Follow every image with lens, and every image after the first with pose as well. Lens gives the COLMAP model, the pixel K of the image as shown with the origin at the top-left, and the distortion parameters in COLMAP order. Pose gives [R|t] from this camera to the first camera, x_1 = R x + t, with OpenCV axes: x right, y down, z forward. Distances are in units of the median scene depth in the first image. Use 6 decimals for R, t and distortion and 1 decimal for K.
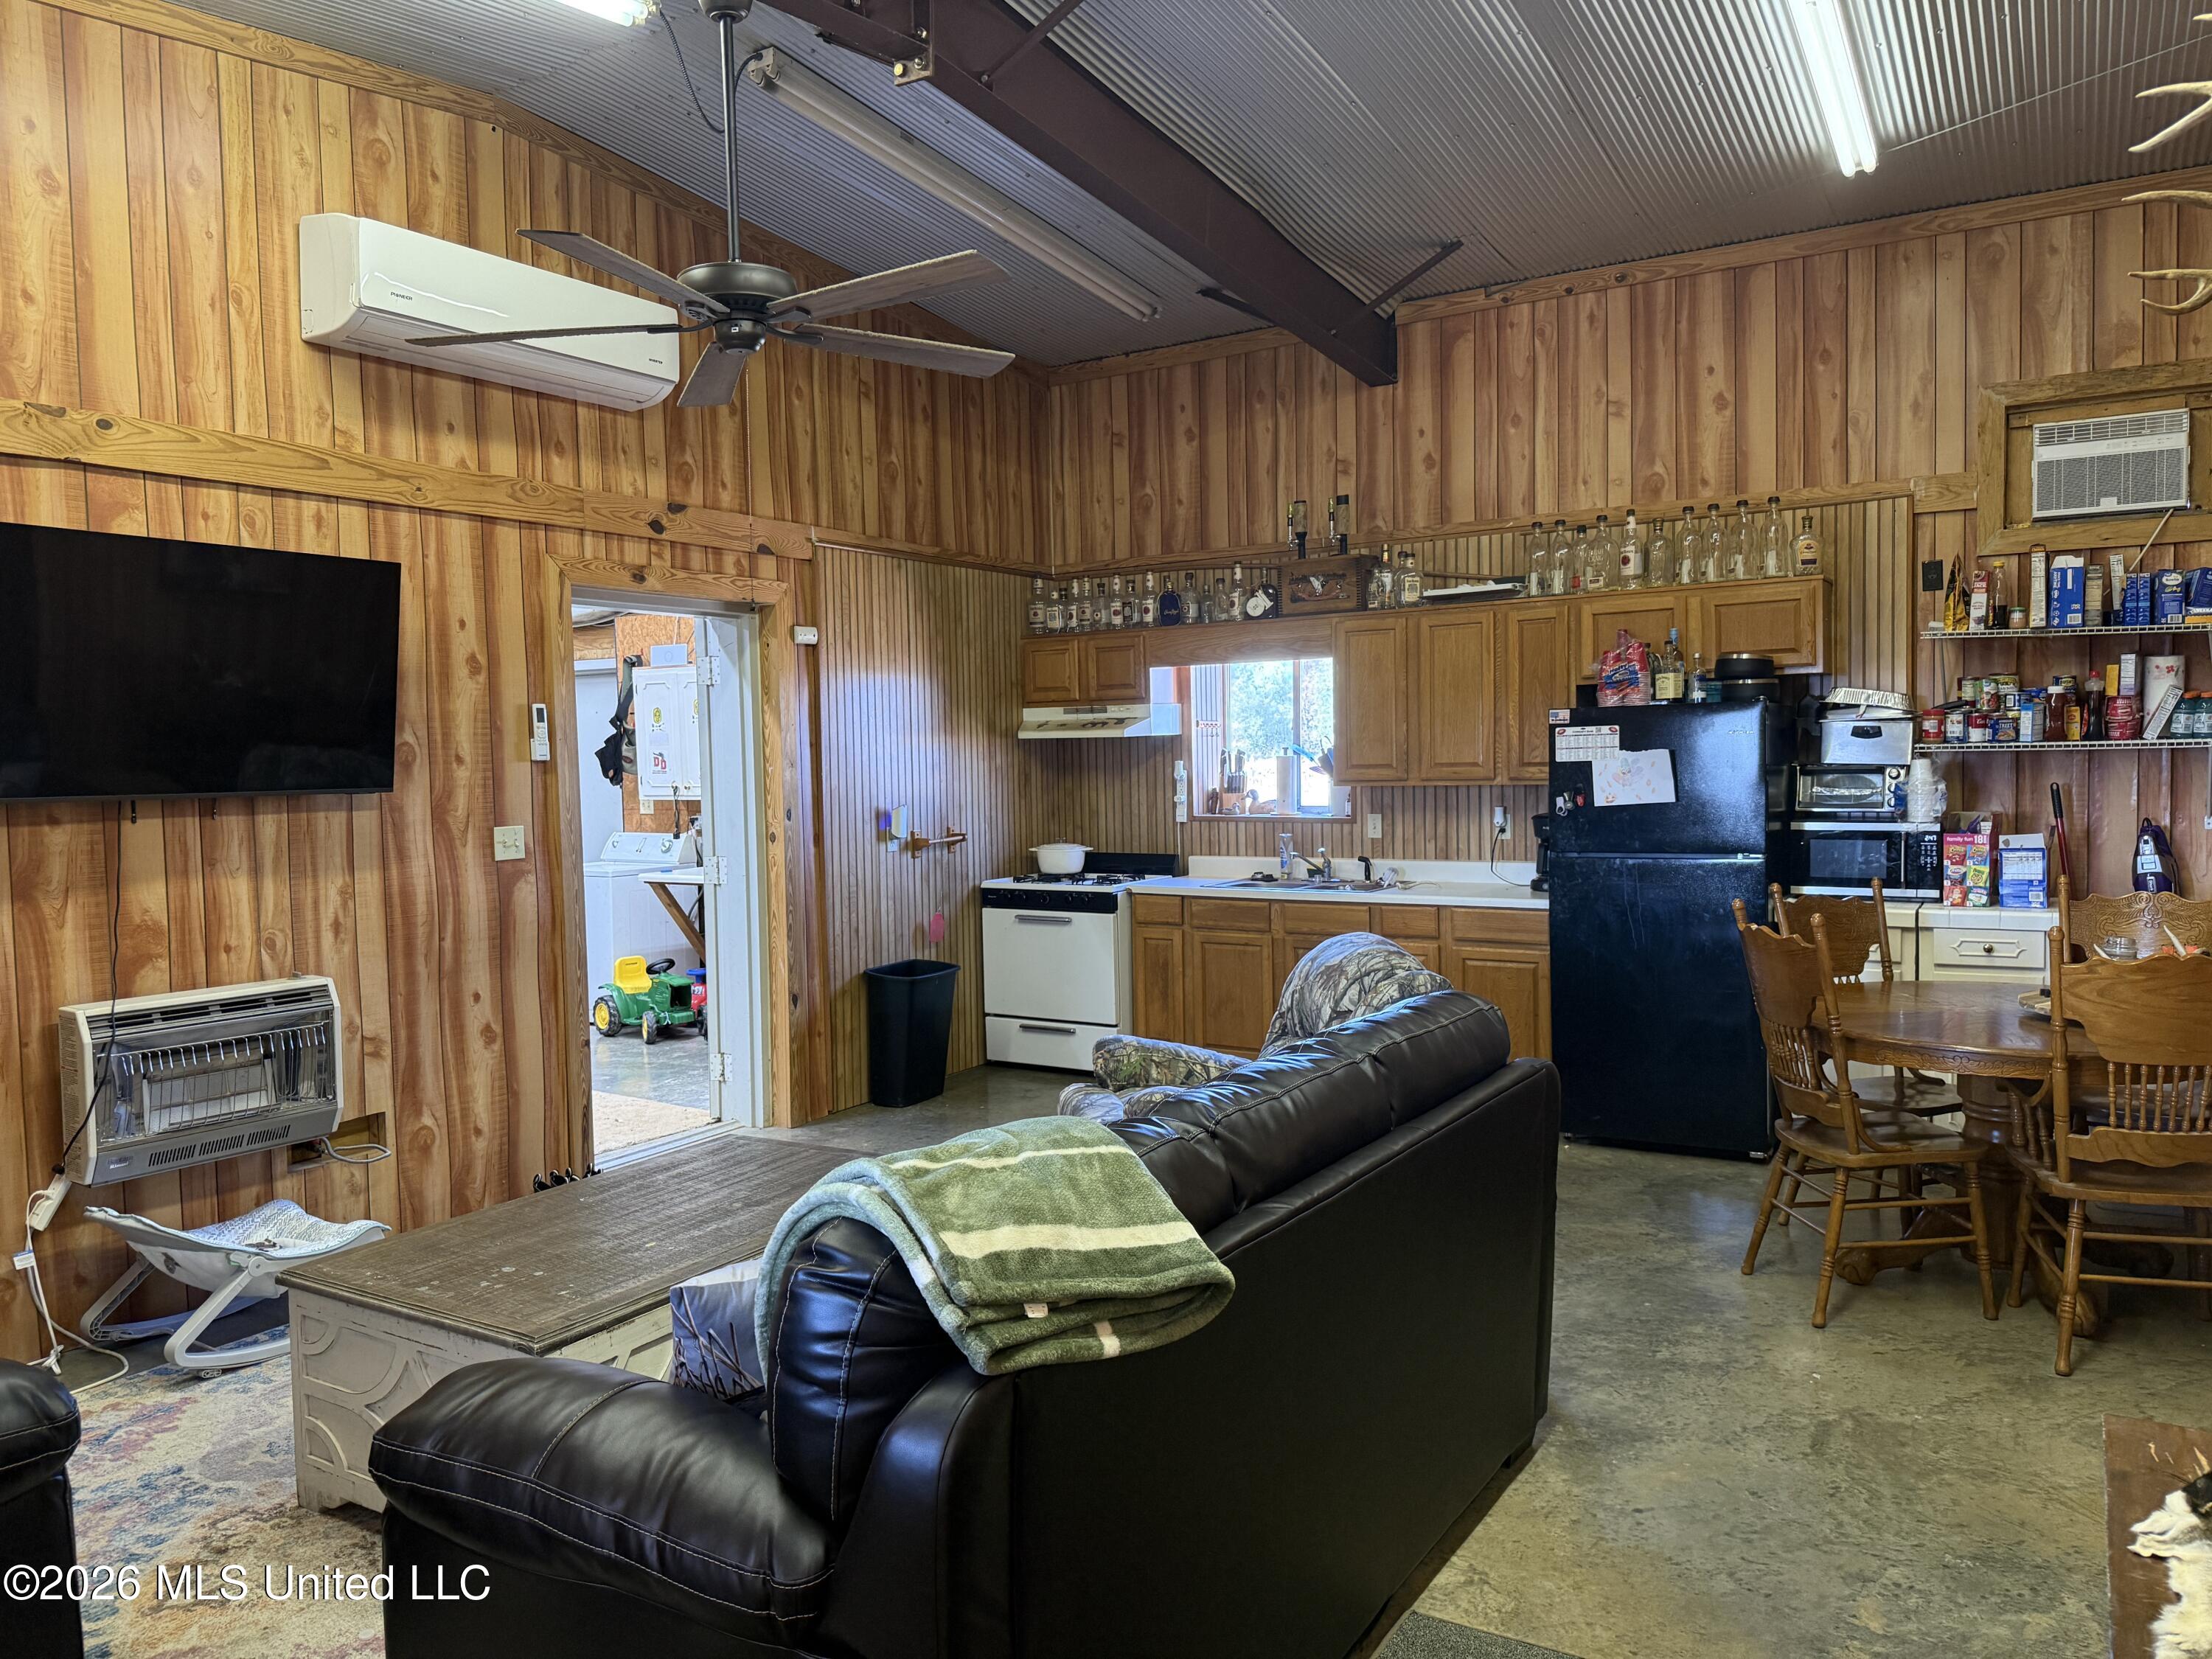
lens RADIAL K [[1498.3, 0, 1108.7], [0, 1498.3, 830.7], [0, 0, 1]] dist [0.000561, 0.000142]
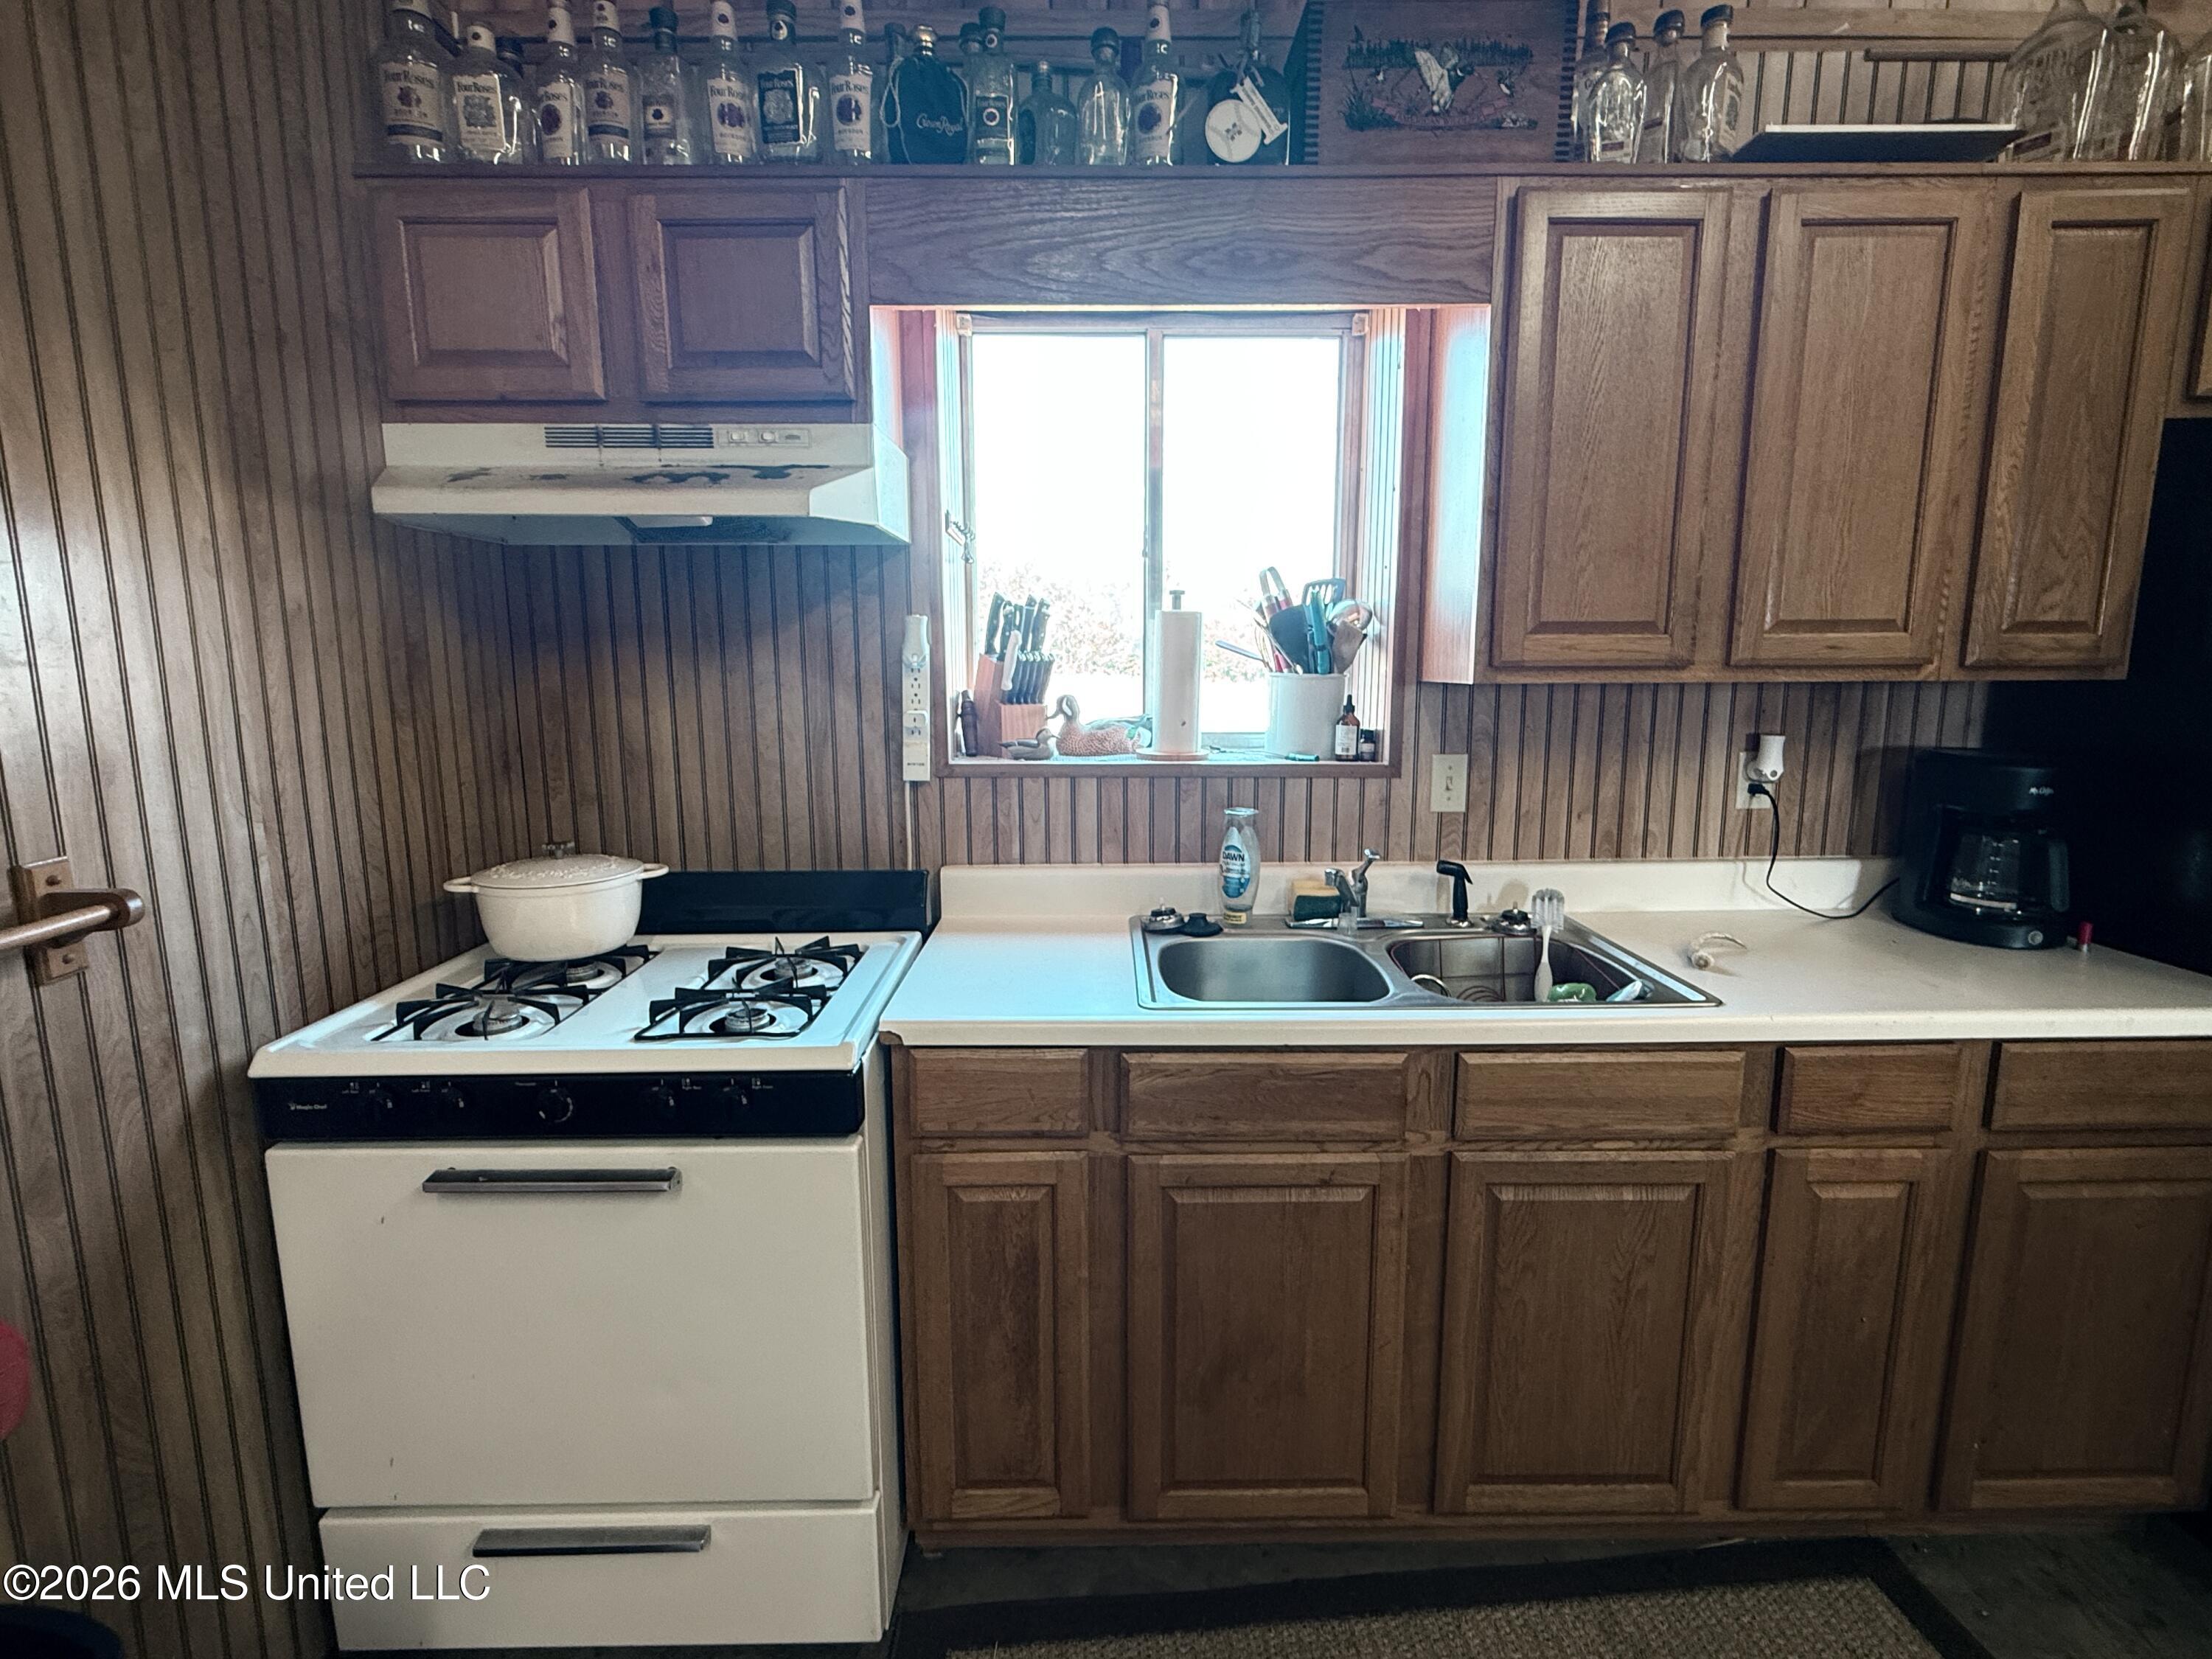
lens RADIAL K [[1026.2, 0, 1104.8], [0, 1026.2, 828.7], [0, 0, 1]] dist [-0.000723, 0.000090]
pose [[0.841122, -0.064825, 0.536947, -0.052789], [0.015531, 0.995277, 0.095830, -0.018316], [-0.540622, -0.072265, 0.838156, 0.767324]]
